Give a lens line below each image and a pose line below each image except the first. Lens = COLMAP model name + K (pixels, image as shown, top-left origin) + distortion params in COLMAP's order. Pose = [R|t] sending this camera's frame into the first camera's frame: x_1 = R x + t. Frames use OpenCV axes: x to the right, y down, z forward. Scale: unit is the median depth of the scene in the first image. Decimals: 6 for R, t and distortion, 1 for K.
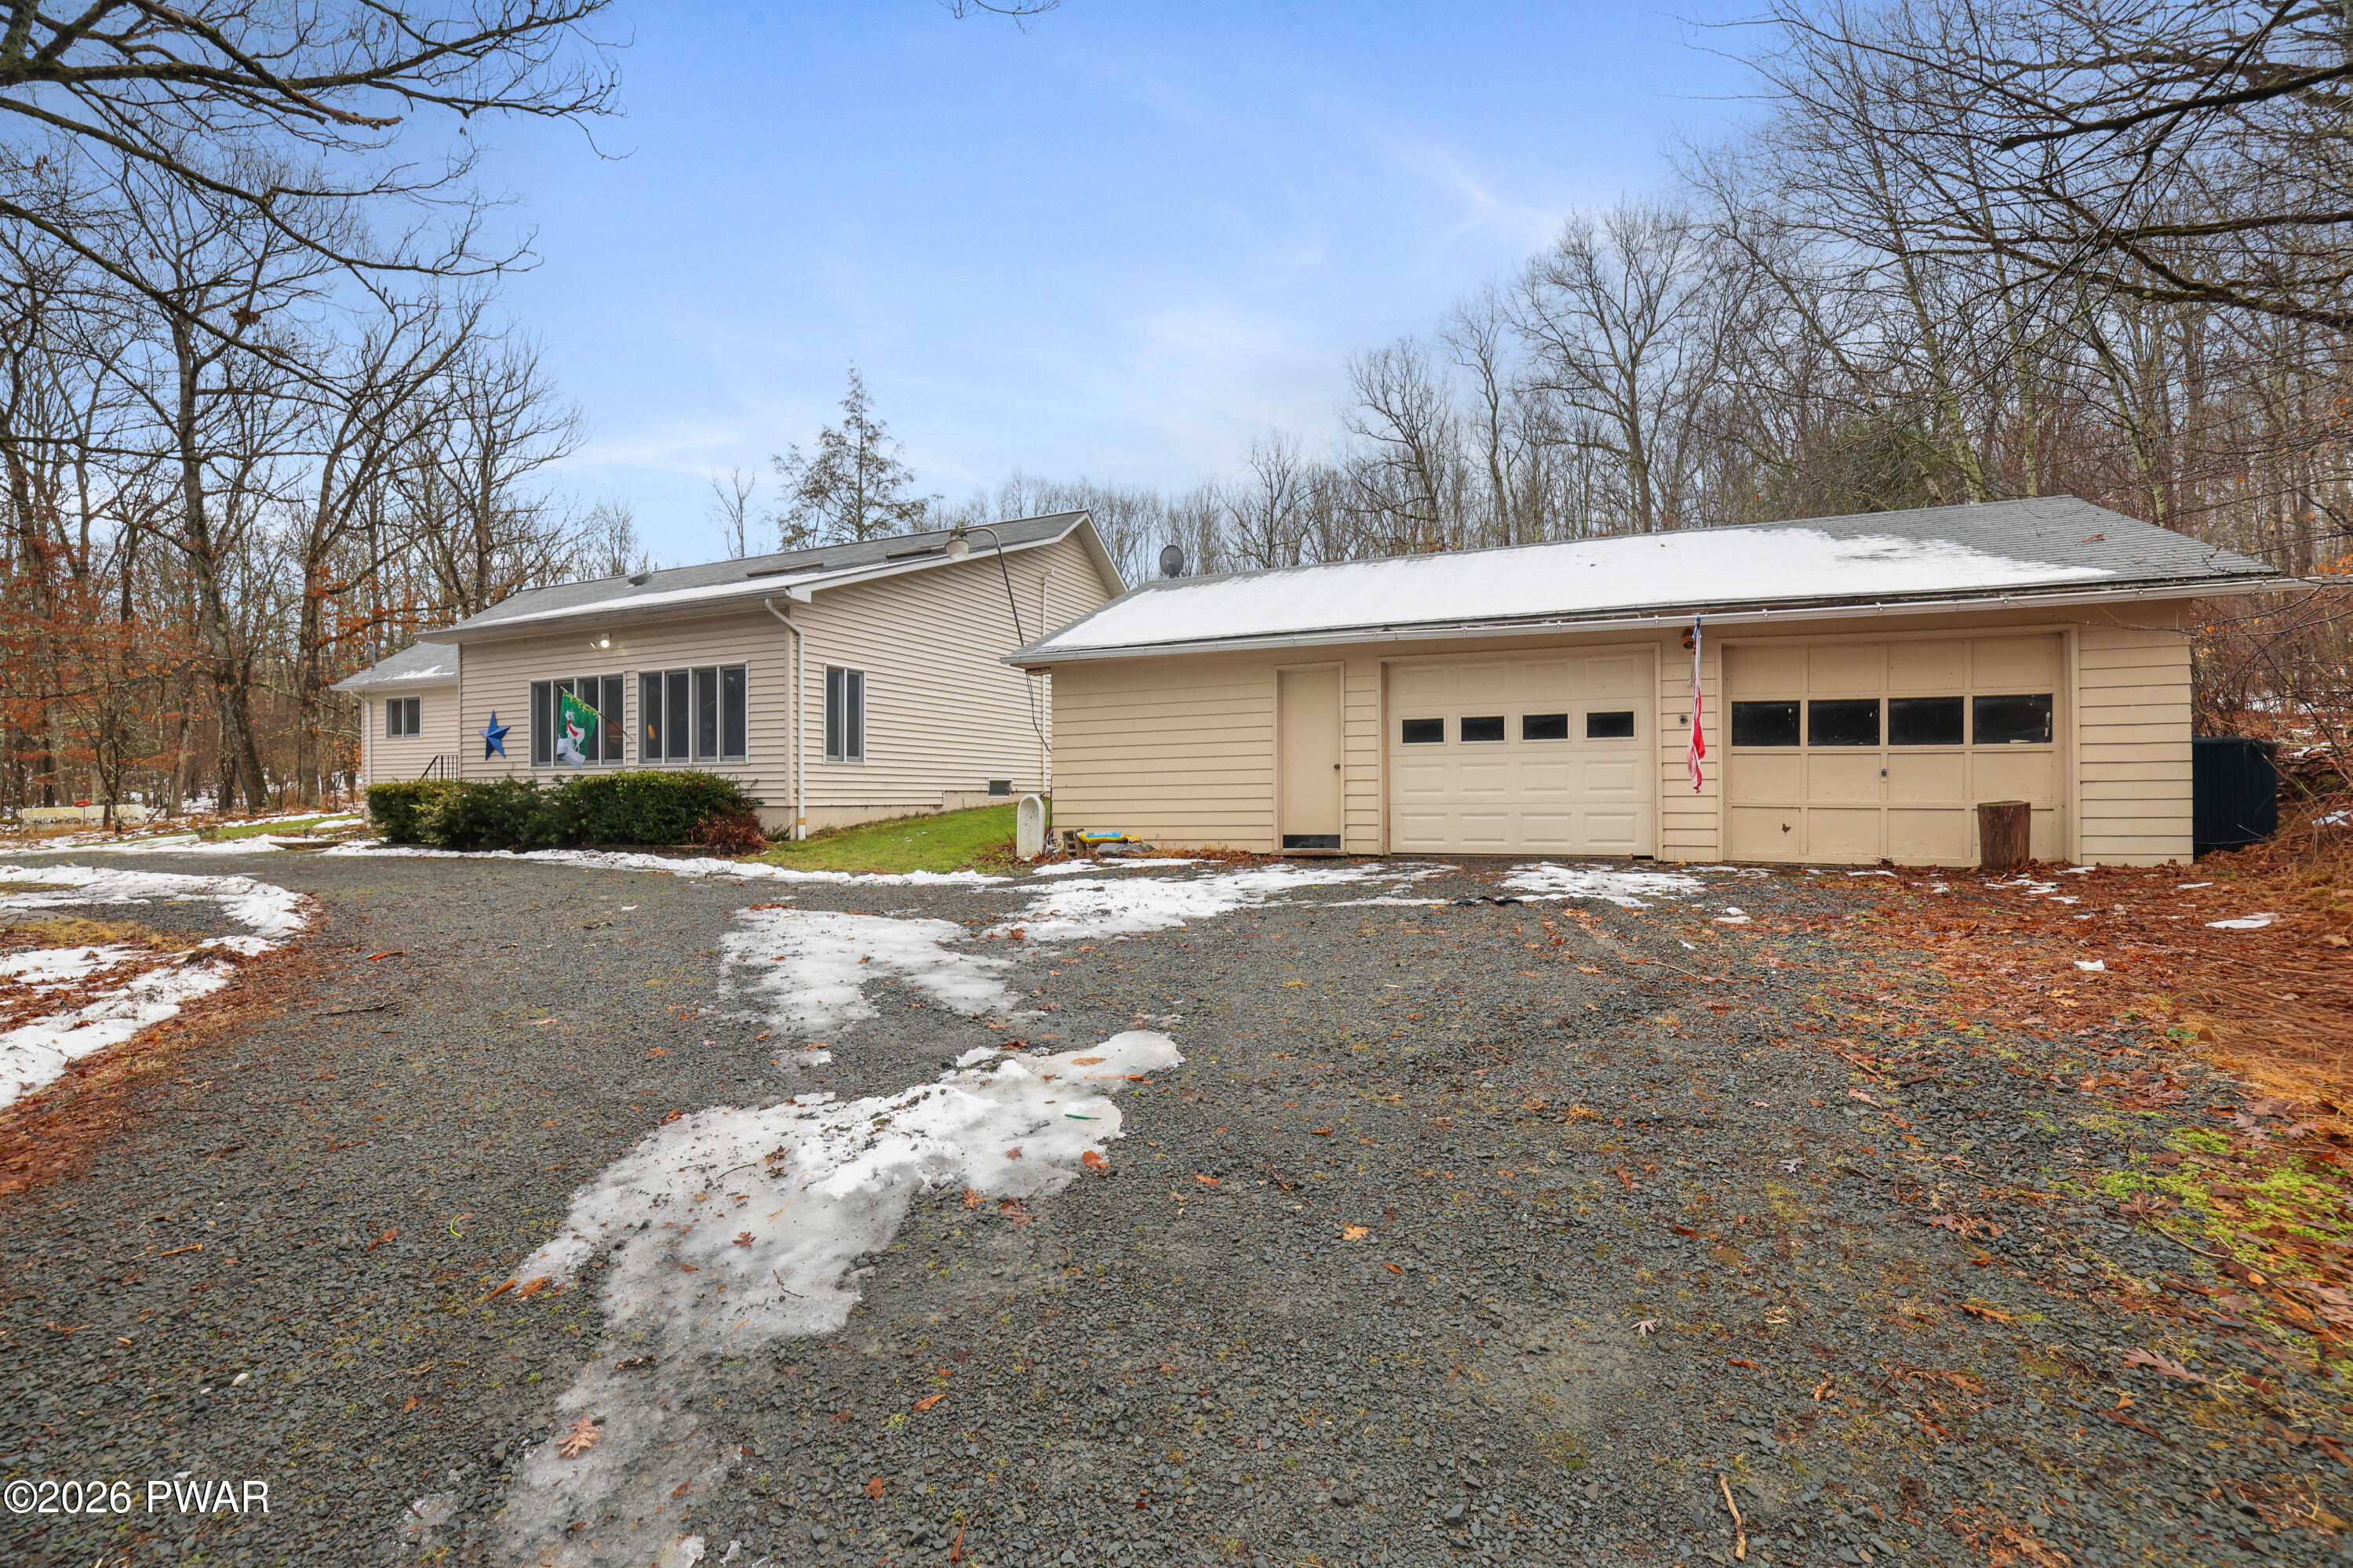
lens RADIAL K [[1027.2, 0, 1170.9], [0, 1027.2, 793.4], [0, 0, 1]] dist [-0.032591, 0.000391]
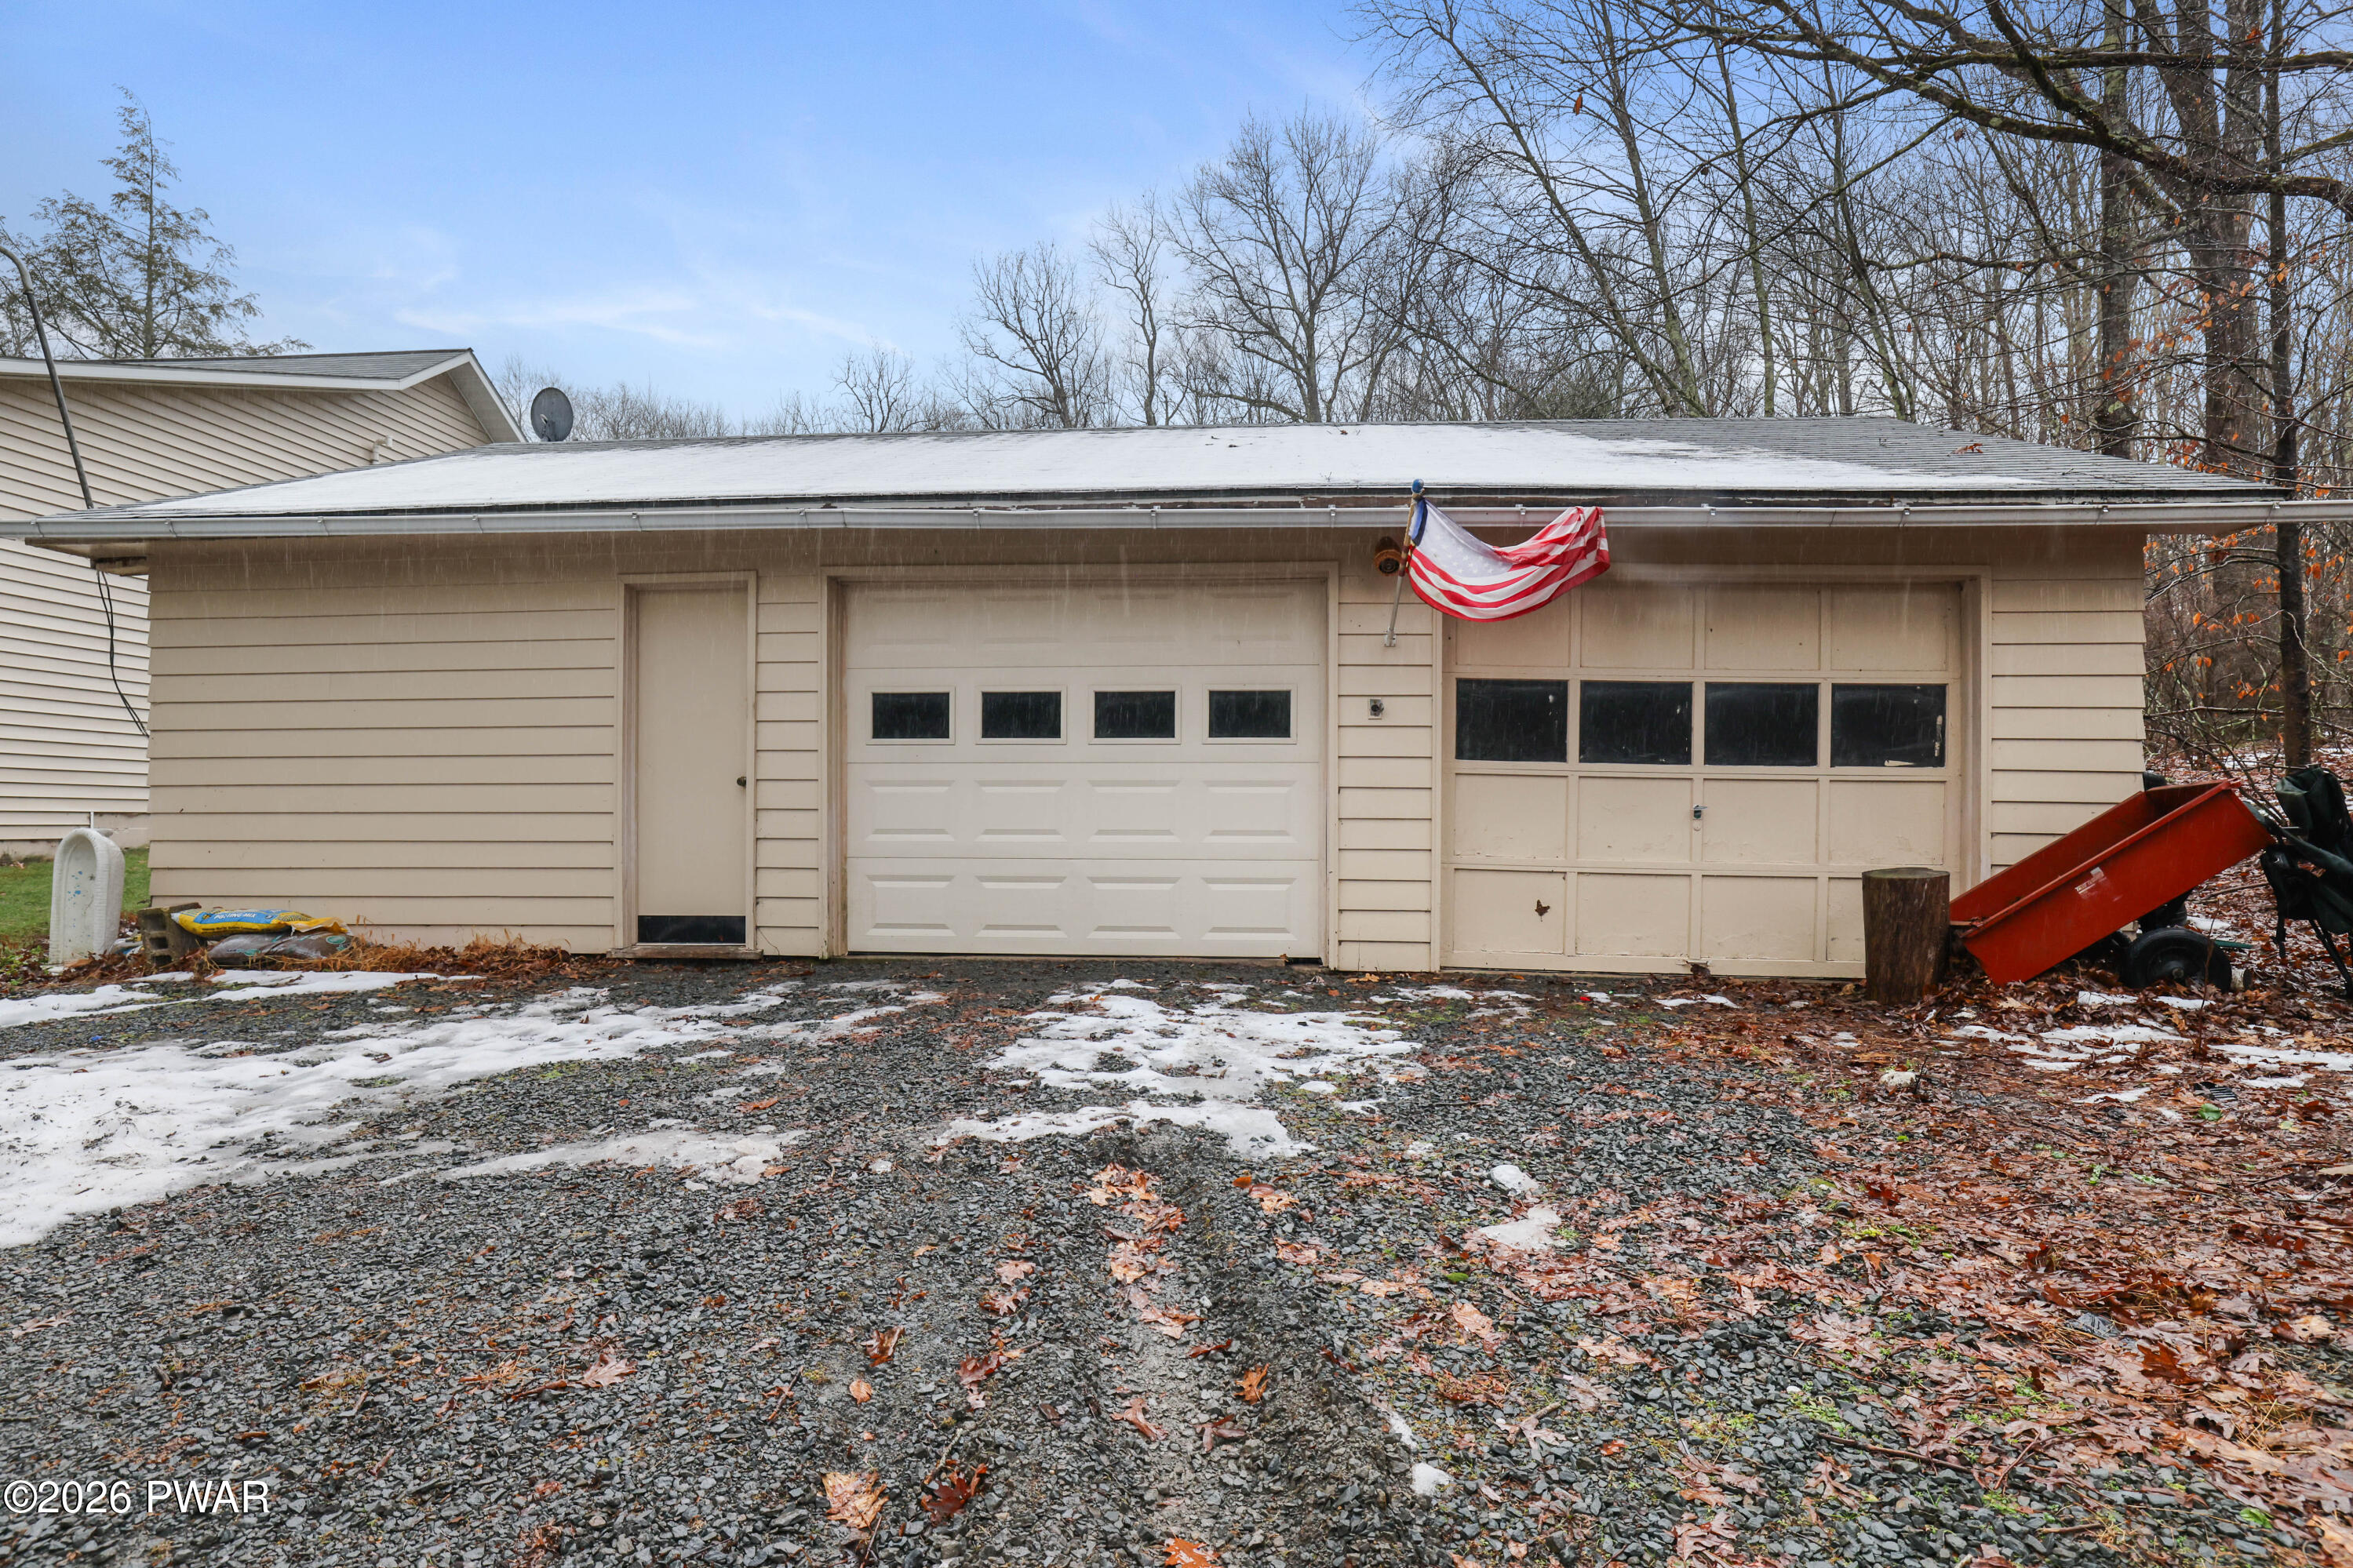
lens RADIAL K [[1233.0, 0, 1182.3], [0, 1233.0, 801.0], [0, 0, 1]] dist [0.004193, 0.000465]
pose [[0.947216, 0.018153, 0.320082, 0.166142], [-0.013711, 0.999776, -0.016125, -0.009441], [-0.320303, 0.010885, 0.947253, 0.347528]]
